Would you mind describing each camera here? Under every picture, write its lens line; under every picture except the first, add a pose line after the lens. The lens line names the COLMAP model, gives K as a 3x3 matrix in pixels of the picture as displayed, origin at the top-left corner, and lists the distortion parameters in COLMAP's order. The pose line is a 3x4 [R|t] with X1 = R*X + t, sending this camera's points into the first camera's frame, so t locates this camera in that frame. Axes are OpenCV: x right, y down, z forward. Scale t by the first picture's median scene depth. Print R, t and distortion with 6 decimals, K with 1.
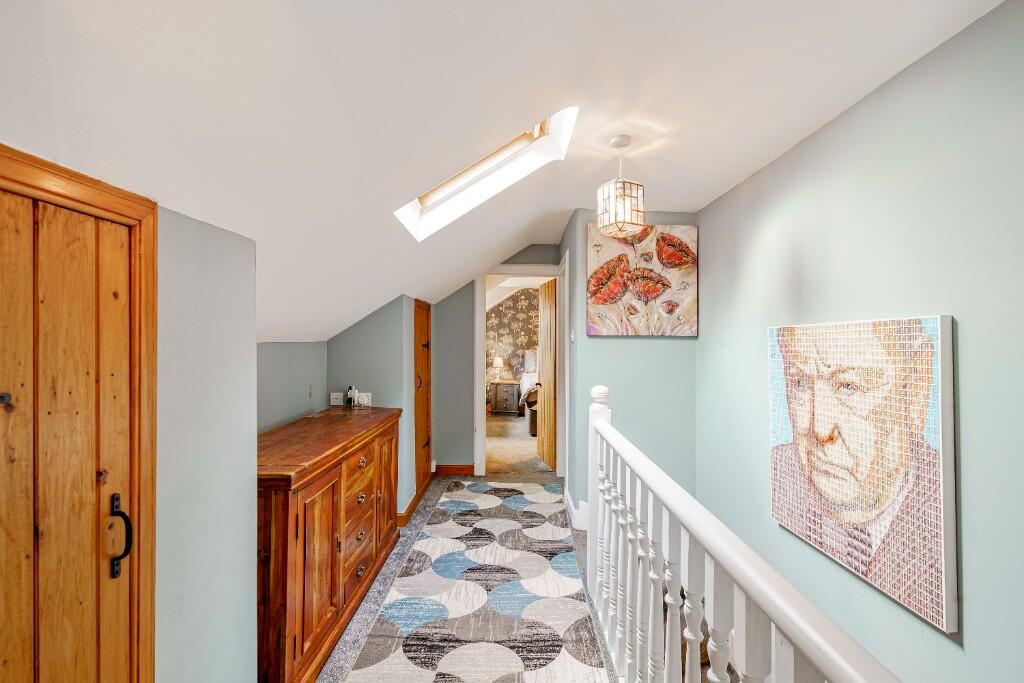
lens RADIAL K [[474.8, 0, 512.5], [0, 474.8, 338.7], [0, 0, 1]] dist [-0.000564, -0.000009]
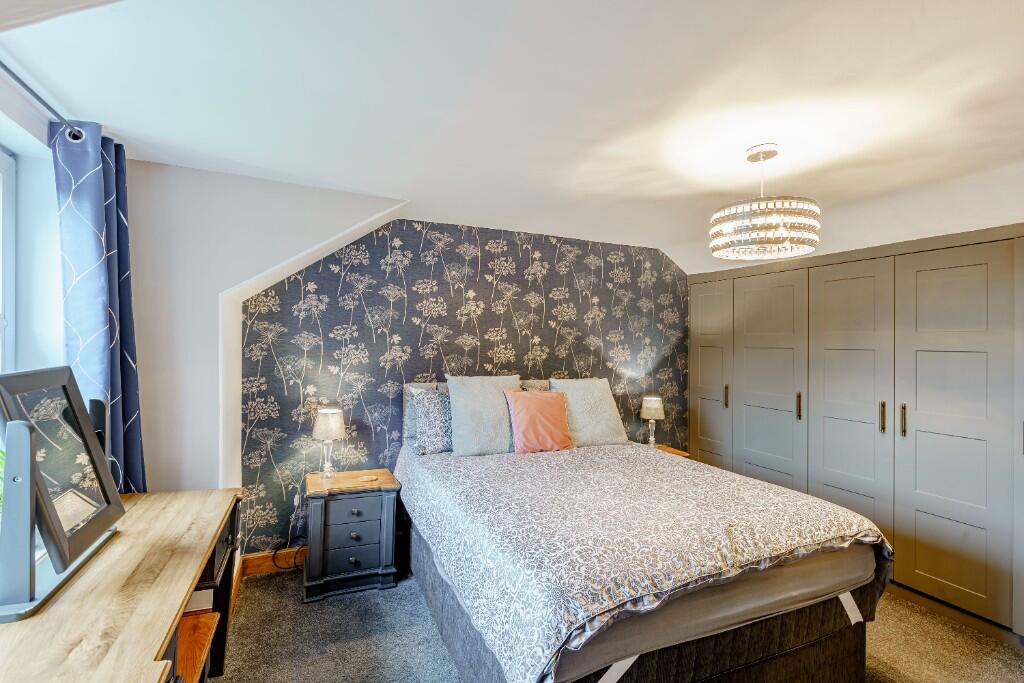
lens RADIAL K [[474.8, 0, 508.3], [0, 474.8, 342.1], [0, 0, 1]] dist [-0.000564, -0.000009]
pose [[0.921222, -0.001915, 0.389032, -0.043174], [0.002085, 0.999998, -0.000014, -0.008578], [-0.389031, 0.000824, 0.921224, 0.621424]]
